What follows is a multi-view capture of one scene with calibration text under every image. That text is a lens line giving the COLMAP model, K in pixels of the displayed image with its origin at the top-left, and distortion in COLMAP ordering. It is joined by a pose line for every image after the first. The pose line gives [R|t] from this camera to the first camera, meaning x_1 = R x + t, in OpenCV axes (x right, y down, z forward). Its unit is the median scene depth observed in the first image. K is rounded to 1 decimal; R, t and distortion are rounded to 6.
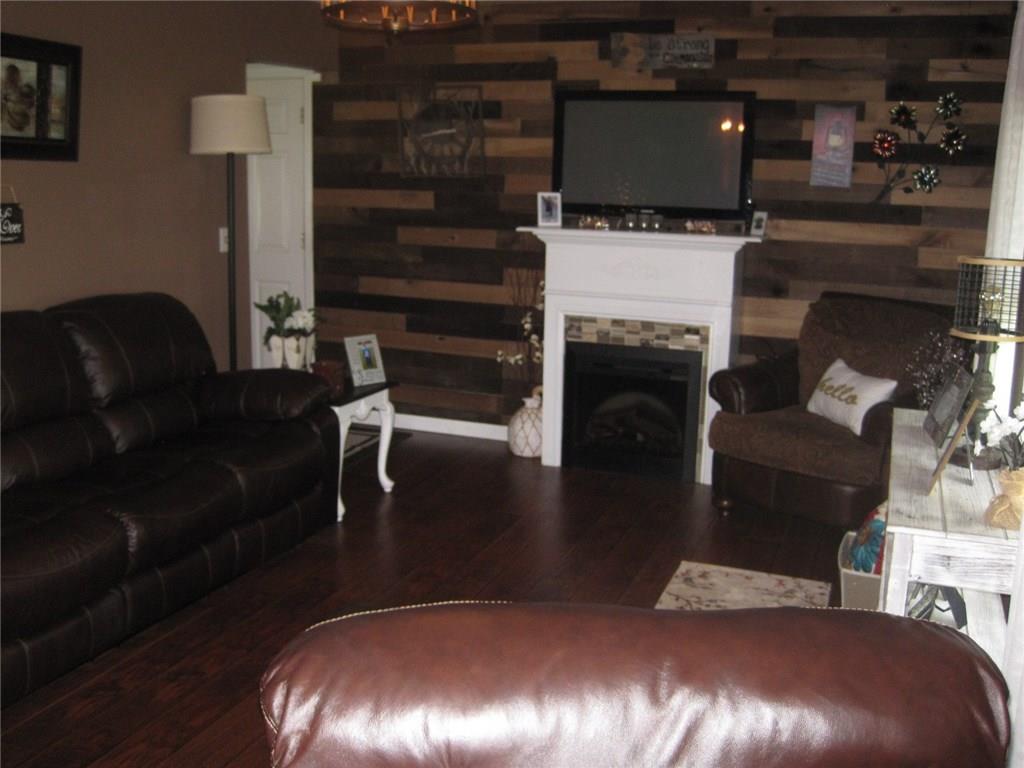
lens RADIAL K [[1067.9, 0, 512.0], [0, 1067.9, 384.0], [0, 0, 1]] dist [-0.177087, 0.144101]
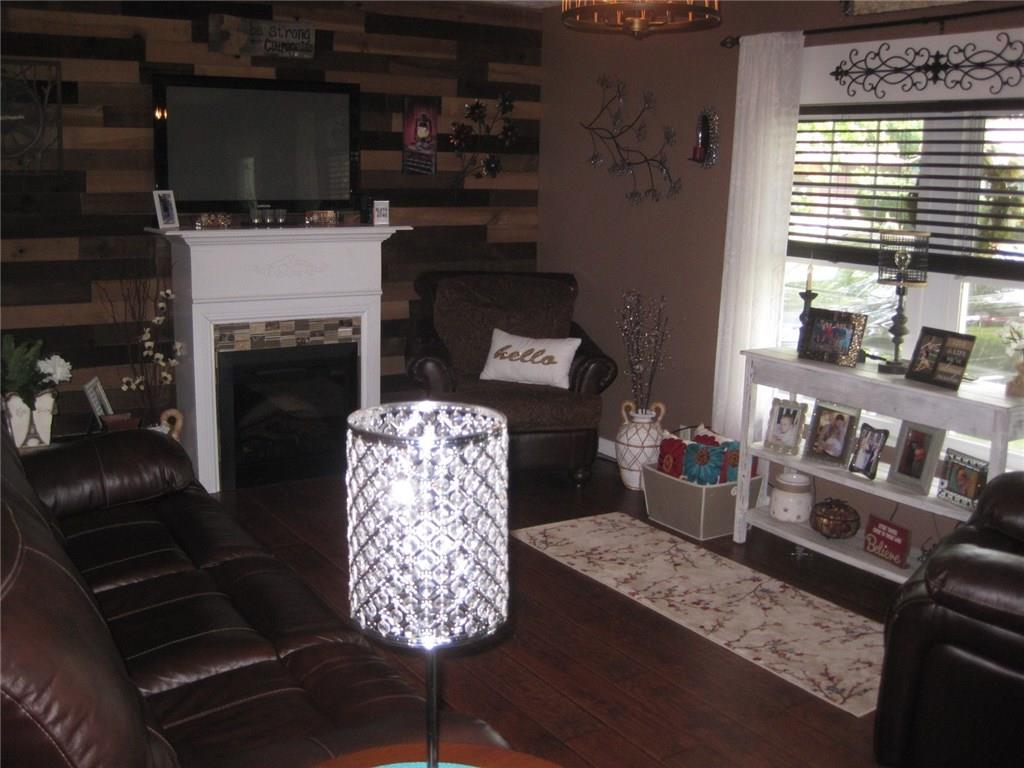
lens RADIAL K [[1067.9, 0, 512.0], [0, 1067.9, 384.0], [0, 0, 1]] dist [-0.177087, 0.144101]
pose [[0.587081, -0.168498, 0.791798, -0.531568], [0.145339, 0.984144, 0.101668, -0.071156], [-0.796374, 0.055392, 0.602262, 0.268130]]
